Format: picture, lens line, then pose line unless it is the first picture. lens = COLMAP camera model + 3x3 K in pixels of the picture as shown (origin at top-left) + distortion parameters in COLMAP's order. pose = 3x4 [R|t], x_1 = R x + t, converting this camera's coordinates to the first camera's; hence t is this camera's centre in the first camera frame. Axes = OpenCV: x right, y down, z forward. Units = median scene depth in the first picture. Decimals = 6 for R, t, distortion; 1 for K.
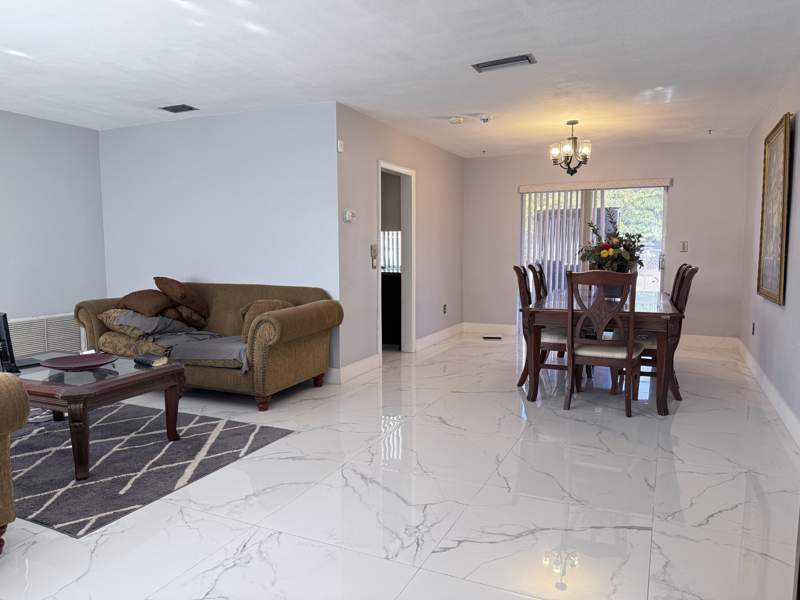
lens RADIAL K [[562.8, 0, 400.0], [0, 562.8, 300.0], [0, 0, 1]] dist [0.050218, 0.001888]
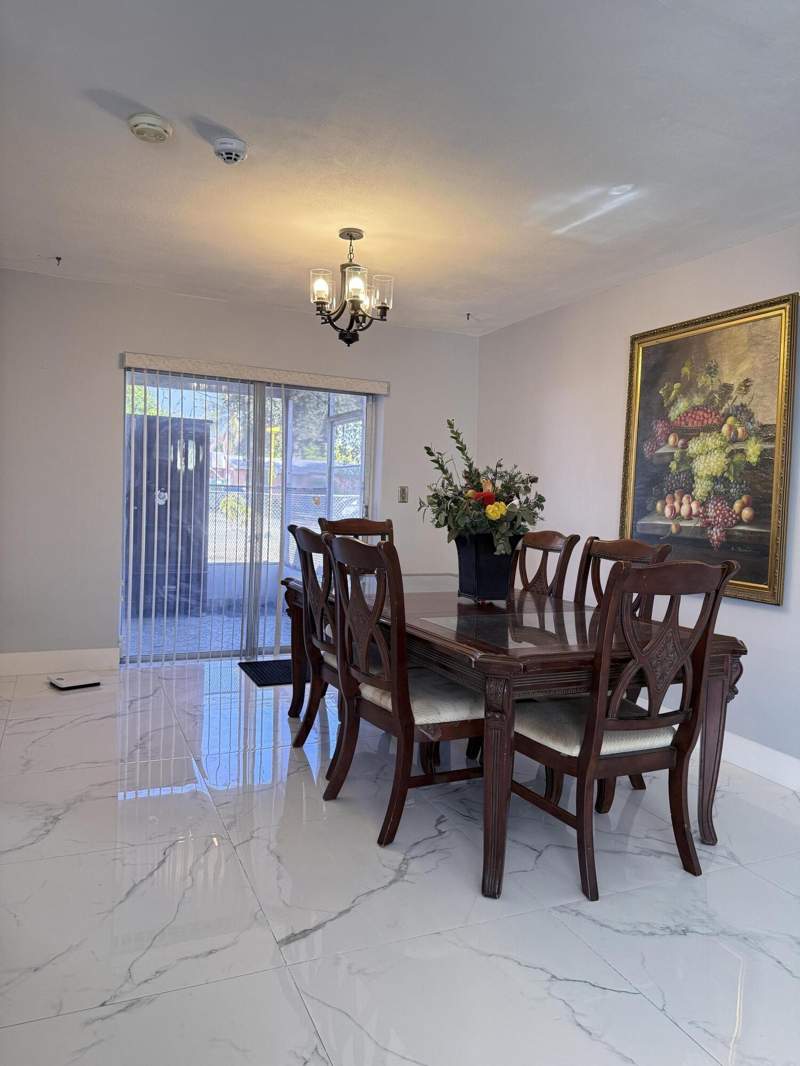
lens RADIAL K [[750.0, 0, 400.0], [0, 750.0, 533.0], [0, 0, 1]] dist [0.050218, 0.001888]
pose [[0.648724, -0.016372, 0.760847, -0.167001], [0.029910, 0.999545, -0.003994, -0.057273], [-0.760435, 0.025348, 0.648919, 0.578703]]
